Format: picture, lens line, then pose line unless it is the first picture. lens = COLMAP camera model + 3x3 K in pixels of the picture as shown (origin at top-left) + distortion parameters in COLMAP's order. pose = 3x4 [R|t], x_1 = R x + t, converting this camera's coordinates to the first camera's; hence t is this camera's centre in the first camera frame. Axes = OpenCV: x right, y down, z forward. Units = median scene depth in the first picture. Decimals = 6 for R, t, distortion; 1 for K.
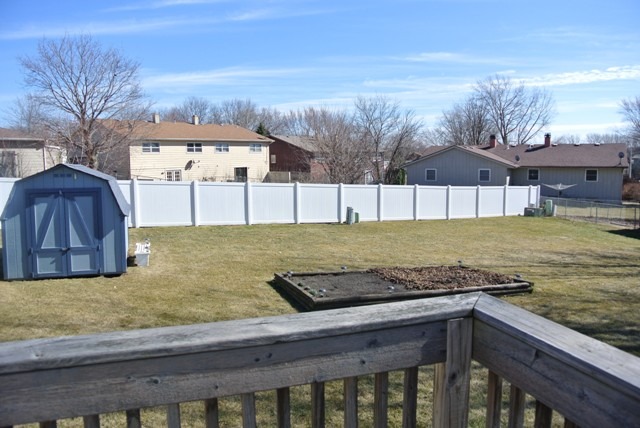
lens RADIAL K [[509.3, 0, 321.1], [0, 509.3, 209.2], [0, 0, 1]] dist [-0.077173, 0.000789]
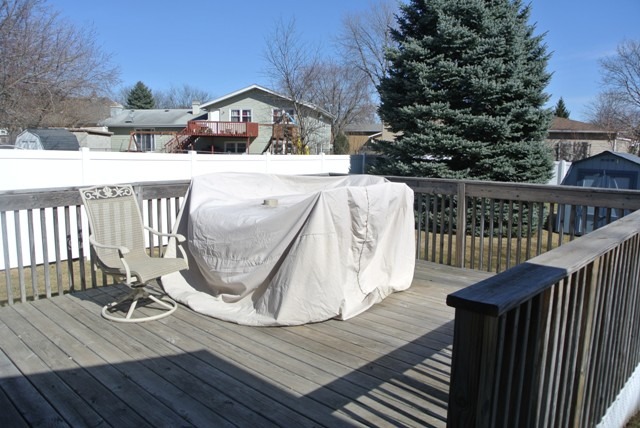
lens RADIAL K [[509.3, 0, 321.2], [0, 509.3, 214.5], [0, 0, 1]] dist [-0.077173, 0.000789]
pose [[0.494440, 0.130222, -0.859402, 0.113497], [-0.107741, 0.990271, 0.088066, 0.018636], [0.862509, 0.049049, 0.503660, -0.138104]]
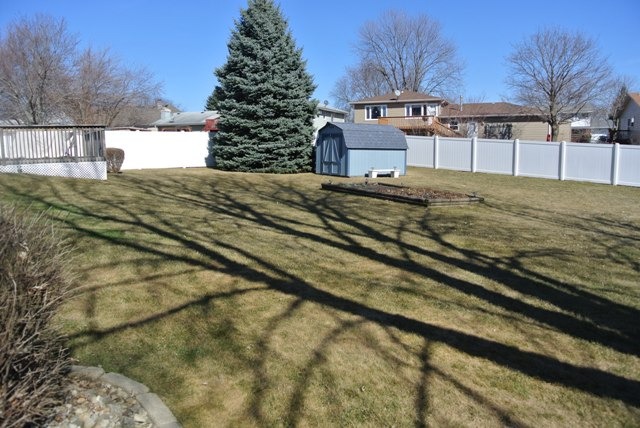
lens RADIAL K [[509.3, 0, 320.5], [0, 509.3, 213.7], [0, 0, 1]] dist [-0.077173, 0.000789]
pose [[0.282943, 0.130843, -0.950170, 0.751808], [-0.090836, 0.989854, 0.109258, 0.030750], [0.954826, 0.055396, 0.291958, 0.154579]]
